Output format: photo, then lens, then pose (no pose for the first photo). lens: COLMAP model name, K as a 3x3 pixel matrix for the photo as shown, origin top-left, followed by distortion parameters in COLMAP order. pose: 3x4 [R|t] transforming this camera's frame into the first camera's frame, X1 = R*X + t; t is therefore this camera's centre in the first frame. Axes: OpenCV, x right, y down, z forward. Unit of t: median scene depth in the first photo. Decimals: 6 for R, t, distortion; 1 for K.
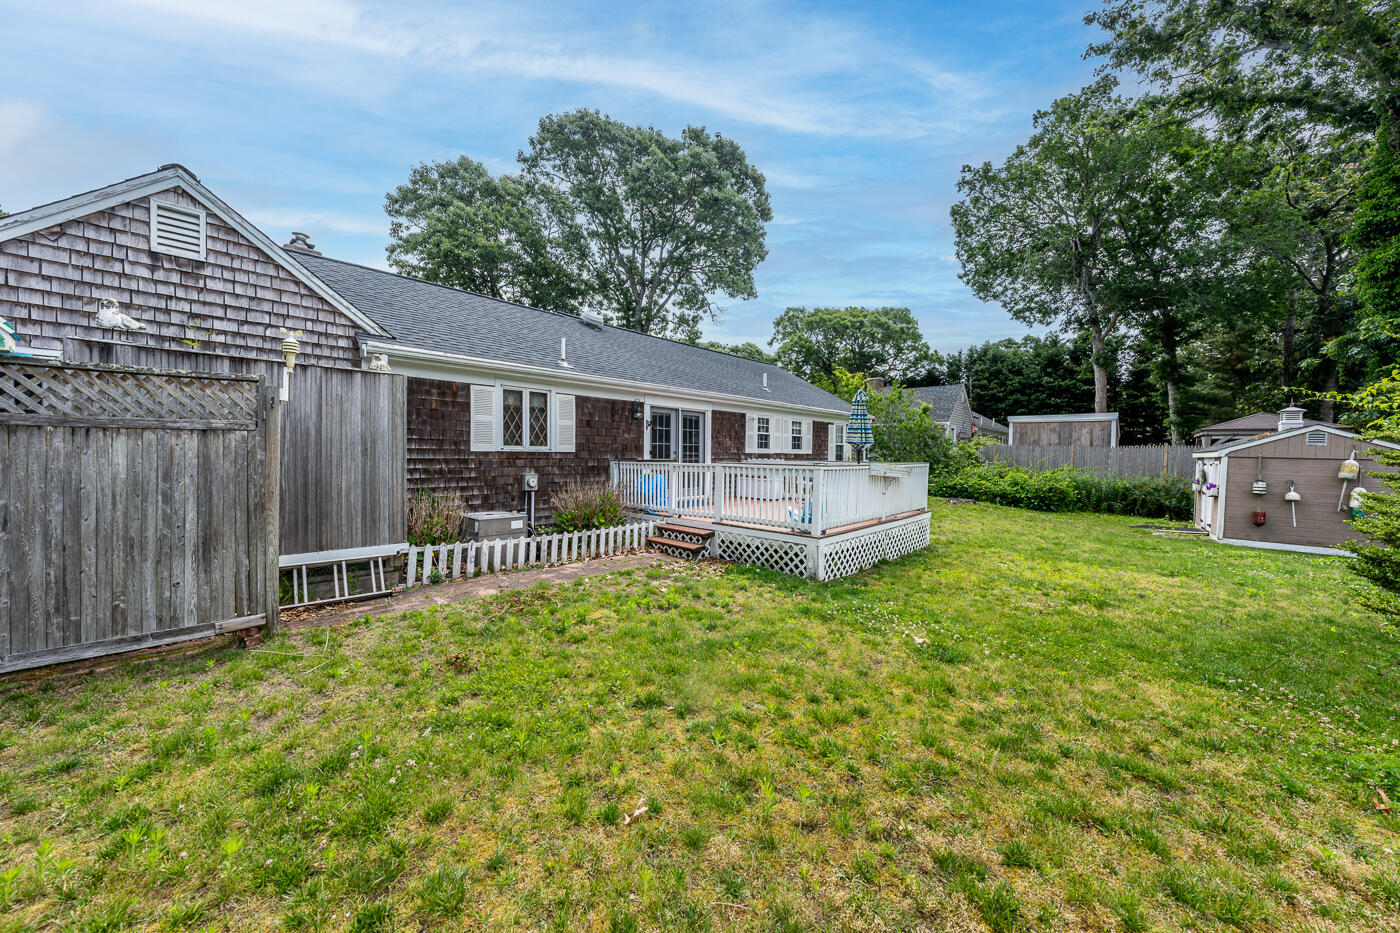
lens RADIAL K [[491.8, 0, 684.9], [0, 491.8, 458.7], [0, 0, 1]] dist [0.000494, 0.000041]
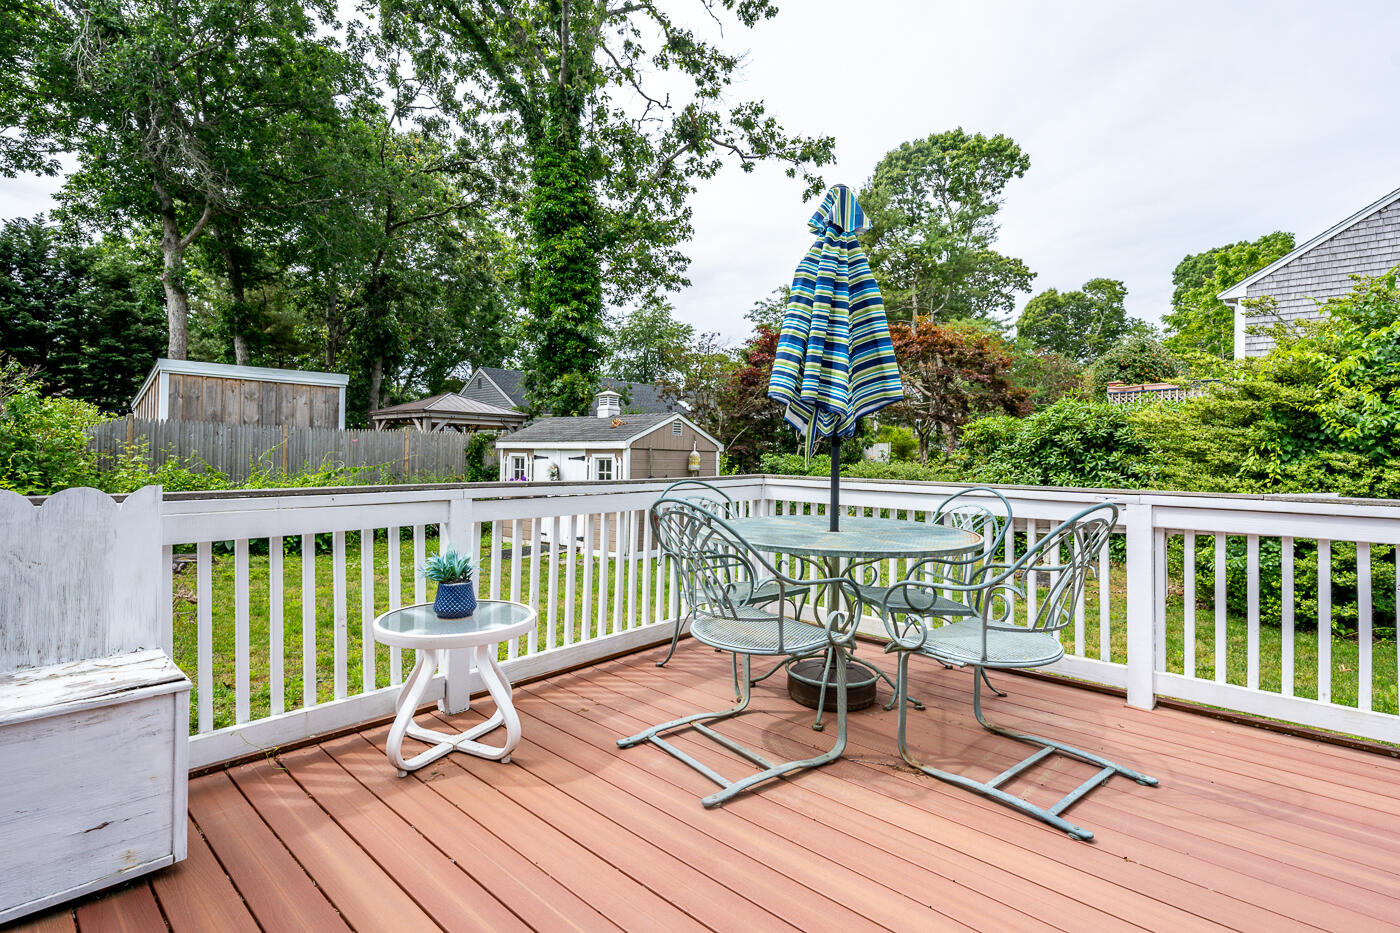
lens RADIAL K [[680.7, 0, 708.0], [0, 680.7, 454.9], [0, 0, 1]] dist [-0.003334, -0.000599]
pose [[-0.026499, -0.014076, 0.999550, 0.015283], [-0.003699, 0.999895, 0.013983, -0.007118], [-0.999642, -0.003327, -0.026548, 0.542725]]
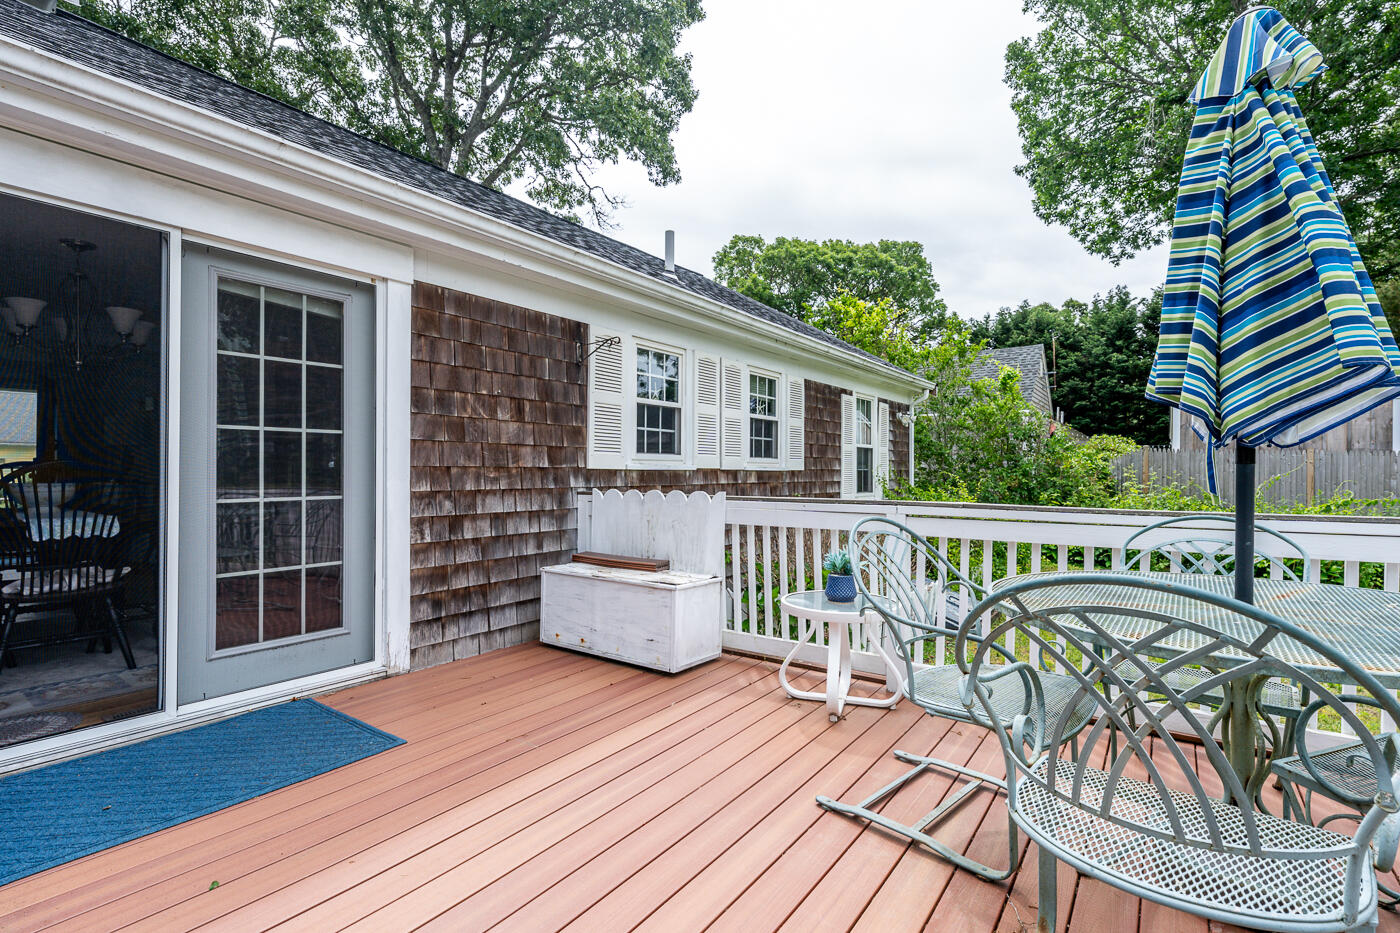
lens RADIAL K [[676.9, 0, 700.0], [0, 676.9, 466.5], [0, 0, 1]] dist [0.024530, -0.000010]
pose [[0.988336, -0.001891, 0.152278, 0.087469], [0.003914, 0.999908, -0.012986, -0.005418], [-0.152240, 0.013430, 0.988252, 0.423524]]
